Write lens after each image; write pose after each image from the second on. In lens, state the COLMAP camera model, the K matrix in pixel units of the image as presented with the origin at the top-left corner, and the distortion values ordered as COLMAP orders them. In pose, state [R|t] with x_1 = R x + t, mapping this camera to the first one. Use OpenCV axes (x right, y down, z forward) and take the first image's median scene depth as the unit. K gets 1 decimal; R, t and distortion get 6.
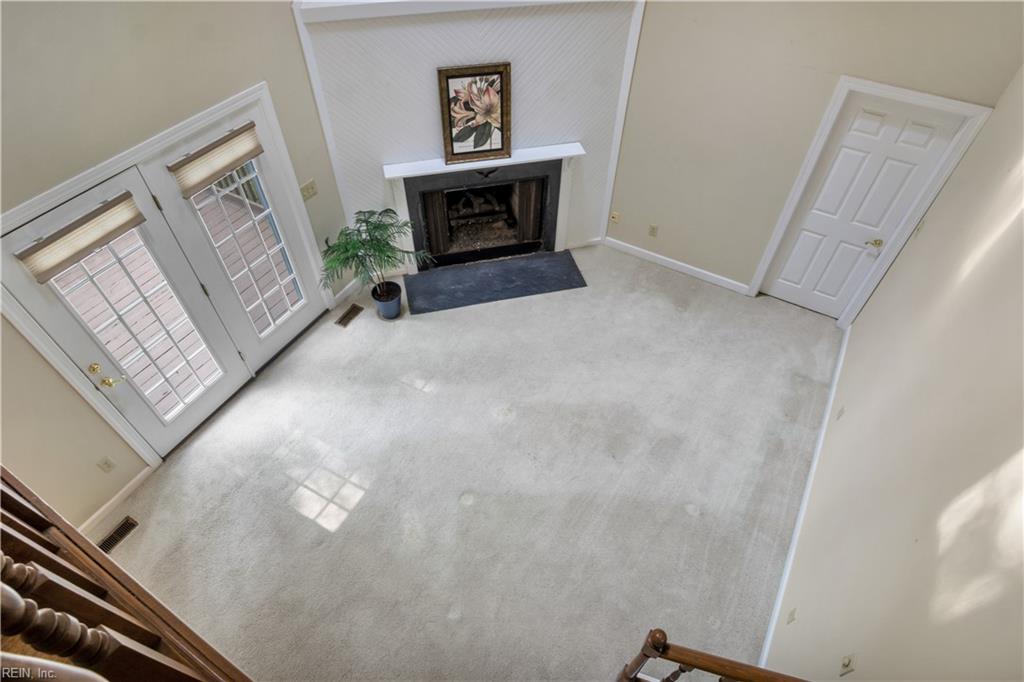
lens RADIAL K [[572.7, 0, 512.0], [0, 572.7, 341.0], [0, 0, 1]] dist [-0.003137, 0.001466]
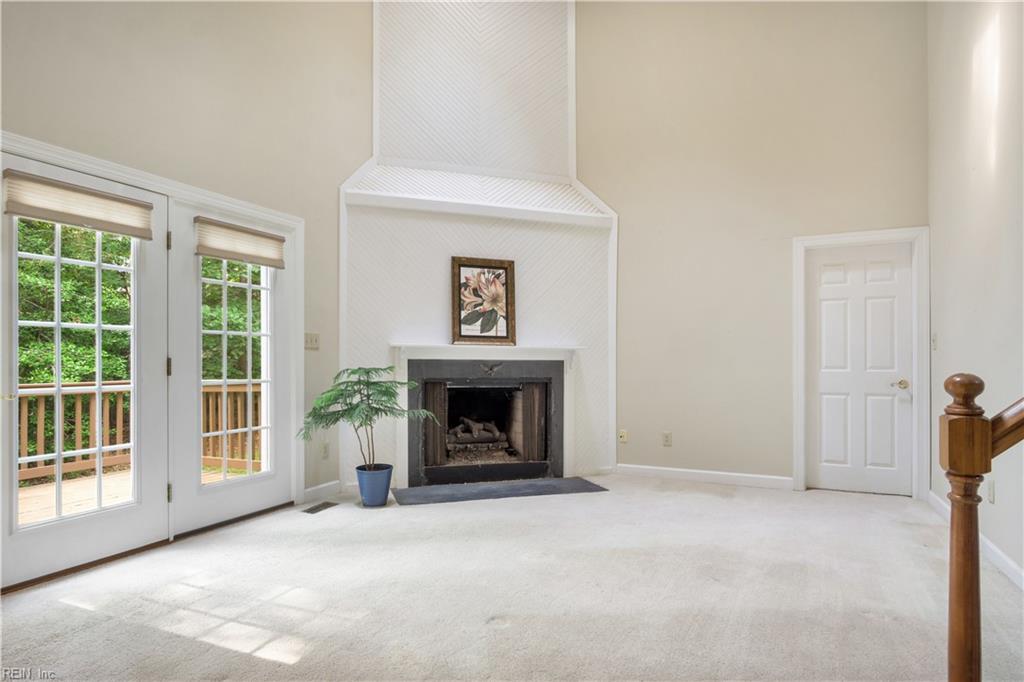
lens RADIAL K [[556.8, 0, 510.0], [0, 556.8, 349.1], [0, 0, 1]] dist [-0.001408, -0.000929]
pose [[0.996620, -0.007620, 0.081790, -0.098146], [0.066642, 0.657138, -0.750819, 0.450202], [-0.048026, 0.753732, 0.655425, 0.371669]]
